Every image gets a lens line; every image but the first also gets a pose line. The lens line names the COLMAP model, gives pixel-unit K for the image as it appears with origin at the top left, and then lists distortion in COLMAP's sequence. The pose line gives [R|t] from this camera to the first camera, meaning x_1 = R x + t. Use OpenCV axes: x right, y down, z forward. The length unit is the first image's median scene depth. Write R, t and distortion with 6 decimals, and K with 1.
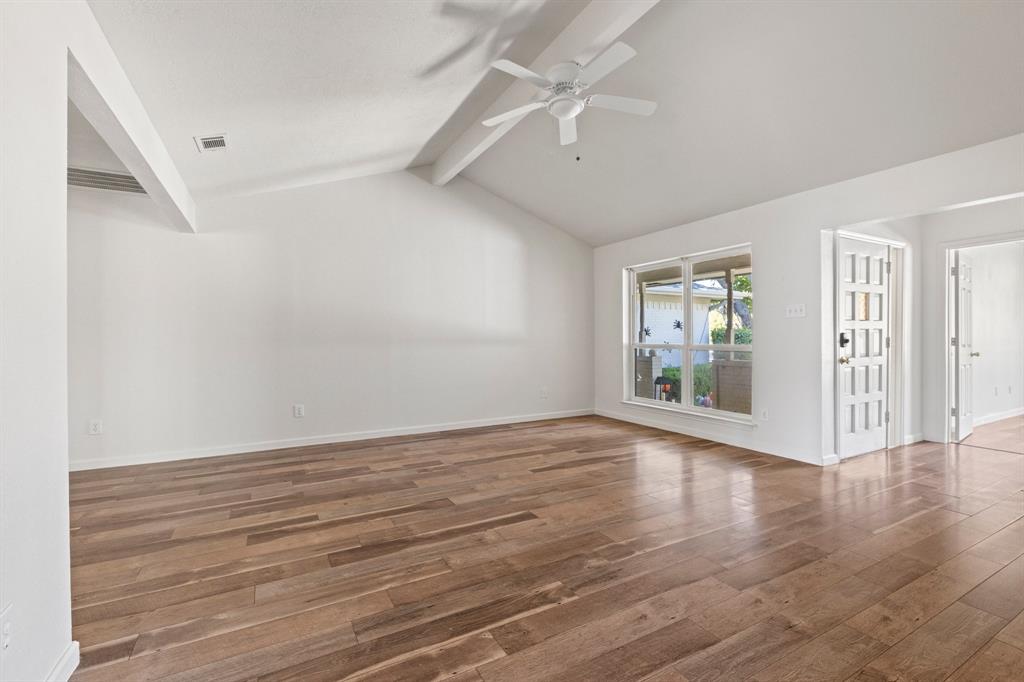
lens RADIAL K [[444.4, 0, 508.4], [0, 444.4, 337.2], [0, 0, 1]] dist [-0.003502, 0.000593]
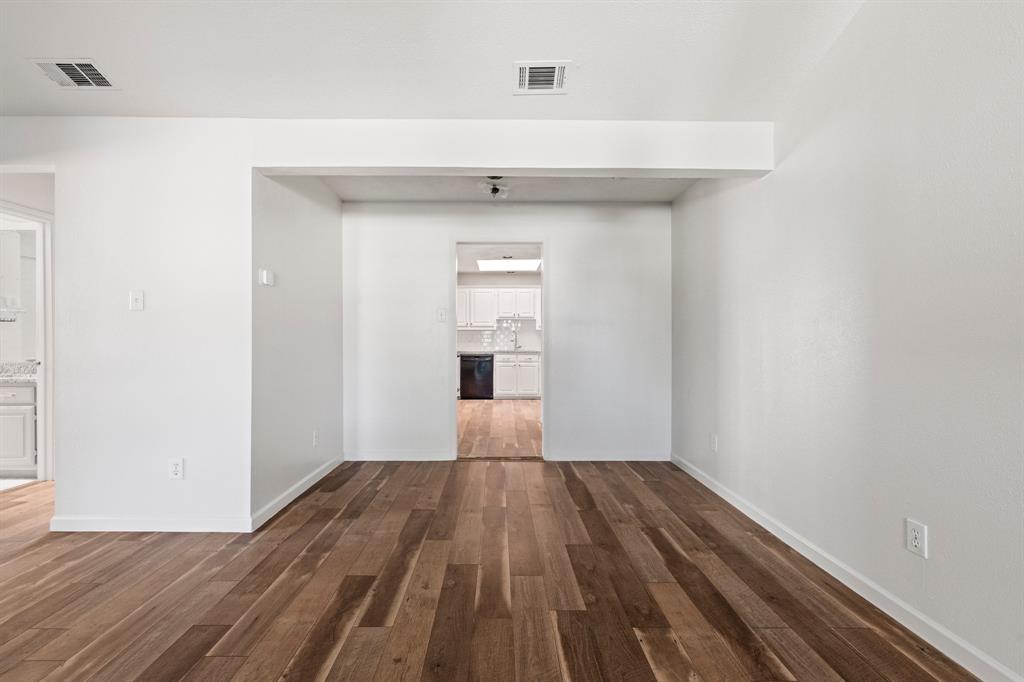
lens RADIAL K [[444.4, 0, 498.2], [0, 444.4, 342.9], [0, 0, 1]] dist [-0.003502, 0.000593]
pose [[-0.473875, 0.011235, -0.880521, 0.019350], [-0.000997, 0.999911, 0.013295, -0.001682], [0.880592, 0.007179, -0.473821, 0.888000]]
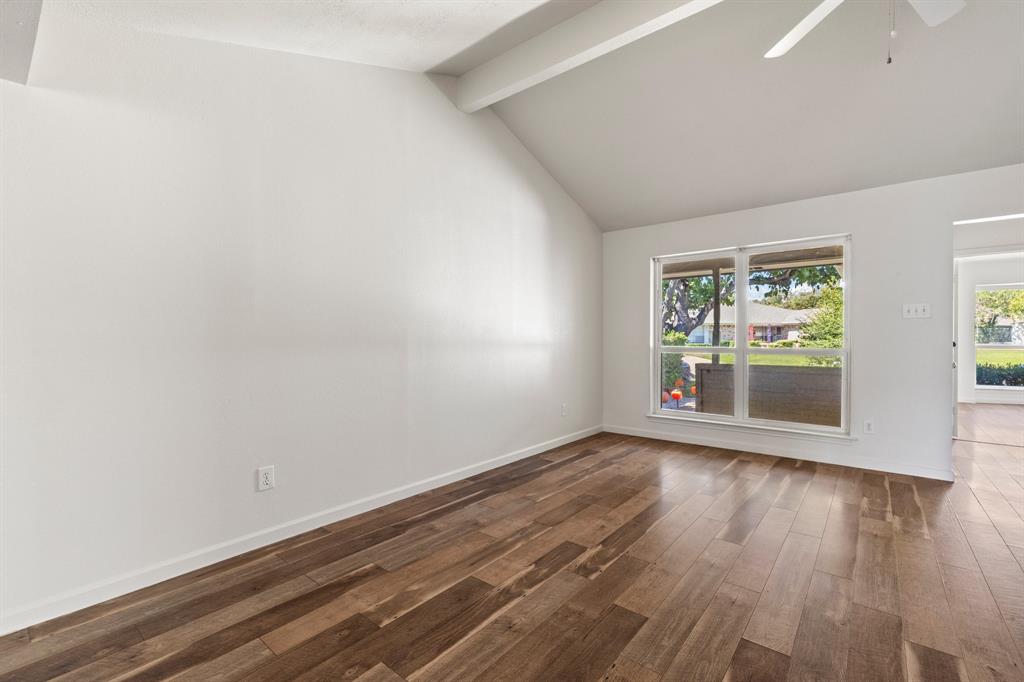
lens RADIAL K [[444.4, 0, 504.5], [0, 444.4, 344.5], [0, 0, 1]] dist [-0.003502, 0.000593]
pose [[0.929428, -0.002250, 0.368996, -0.412426], [-0.002854, 0.999908, 0.013285, -0.000444], [-0.368992, -0.013401, 0.929336, 0.418411]]
